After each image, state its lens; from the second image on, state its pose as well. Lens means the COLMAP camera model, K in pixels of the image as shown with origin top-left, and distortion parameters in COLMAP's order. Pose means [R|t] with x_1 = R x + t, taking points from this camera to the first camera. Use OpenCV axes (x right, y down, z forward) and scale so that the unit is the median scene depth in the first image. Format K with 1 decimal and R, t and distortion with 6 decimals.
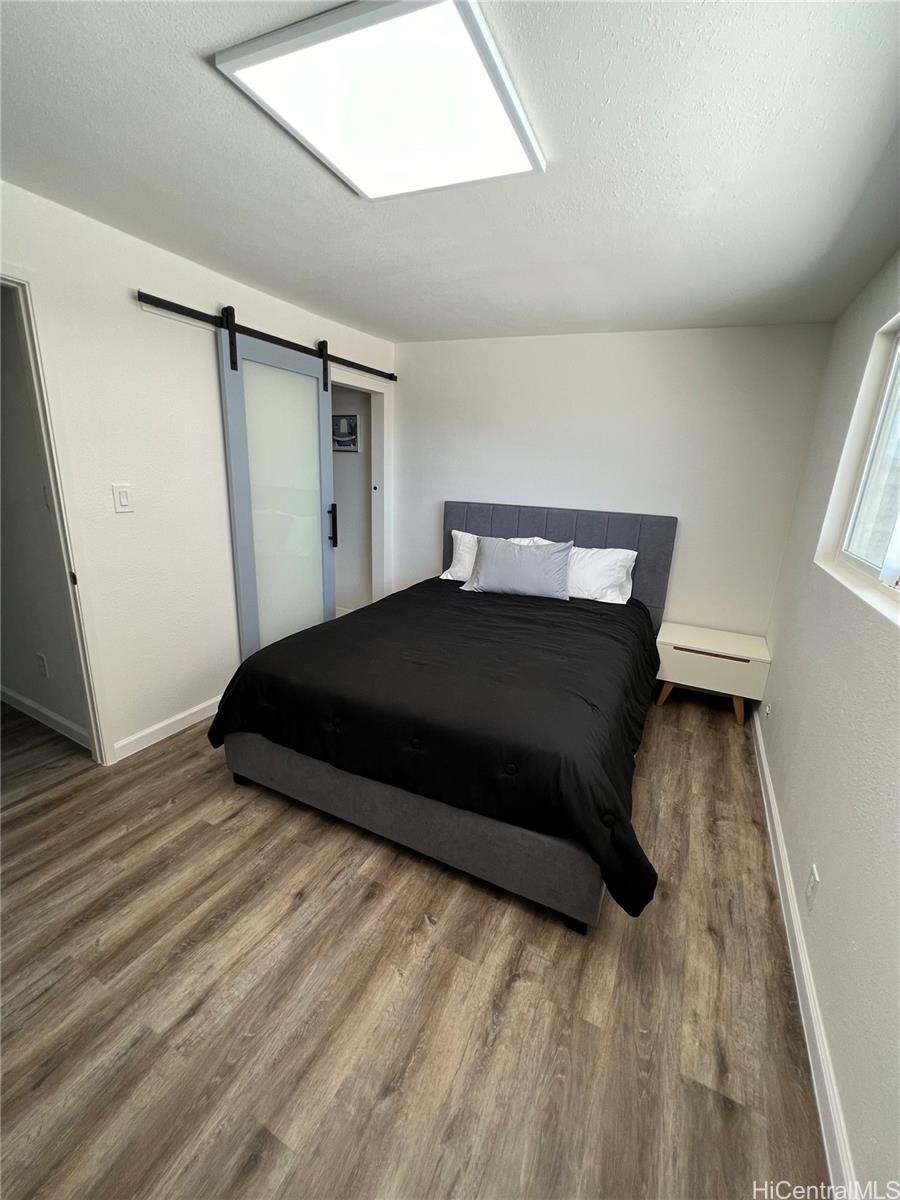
lens RADIAL K [[479.7, 0, 450.0], [0, 479.7, 600.0], [0, 0, 1]] dist [-0.001184, -0.000118]
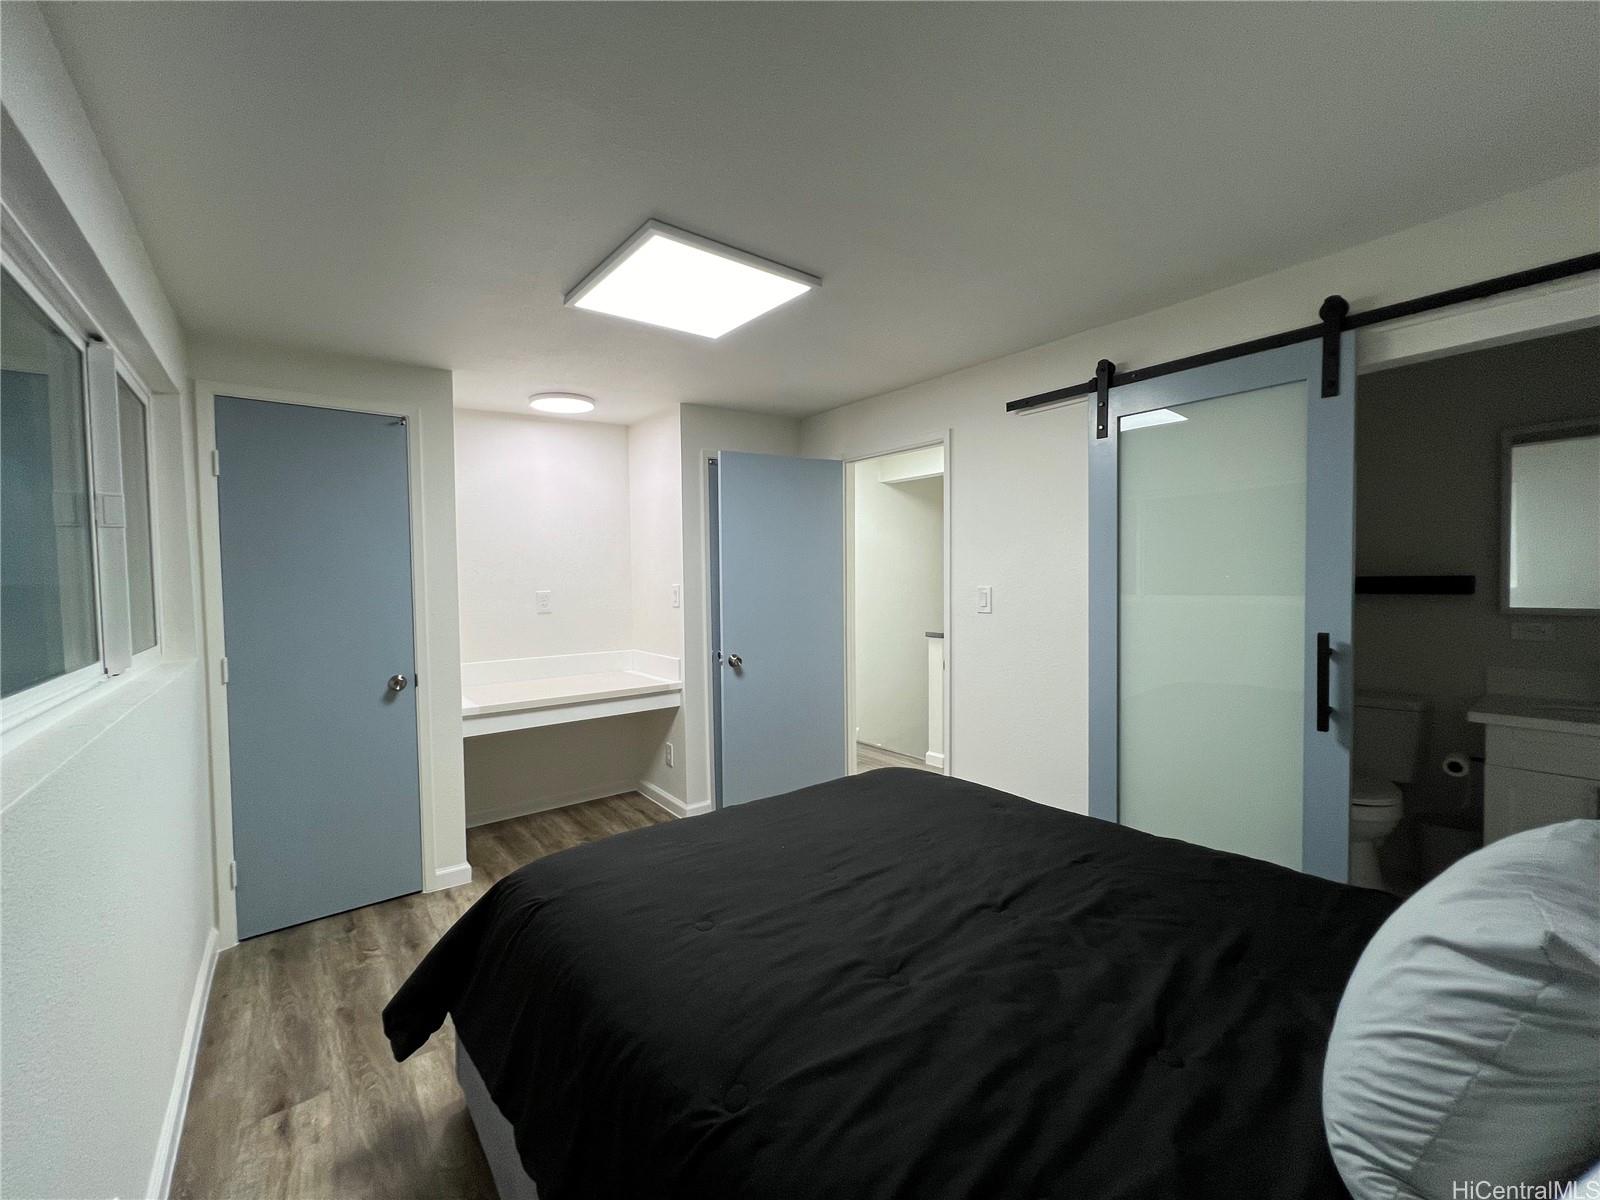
lens RADIAL K [[639.6, 0, 796.1], [0, 639.6, 596.3], [0, 0, 1]] dist [-0.001184, -0.000118]
pose [[-0.417711, -0.007053, -0.908553, 1.272461], [-0.245704, 0.963588, 0.105483, -0.454363], [0.874727, 0.267297, -0.404235, 2.068623]]
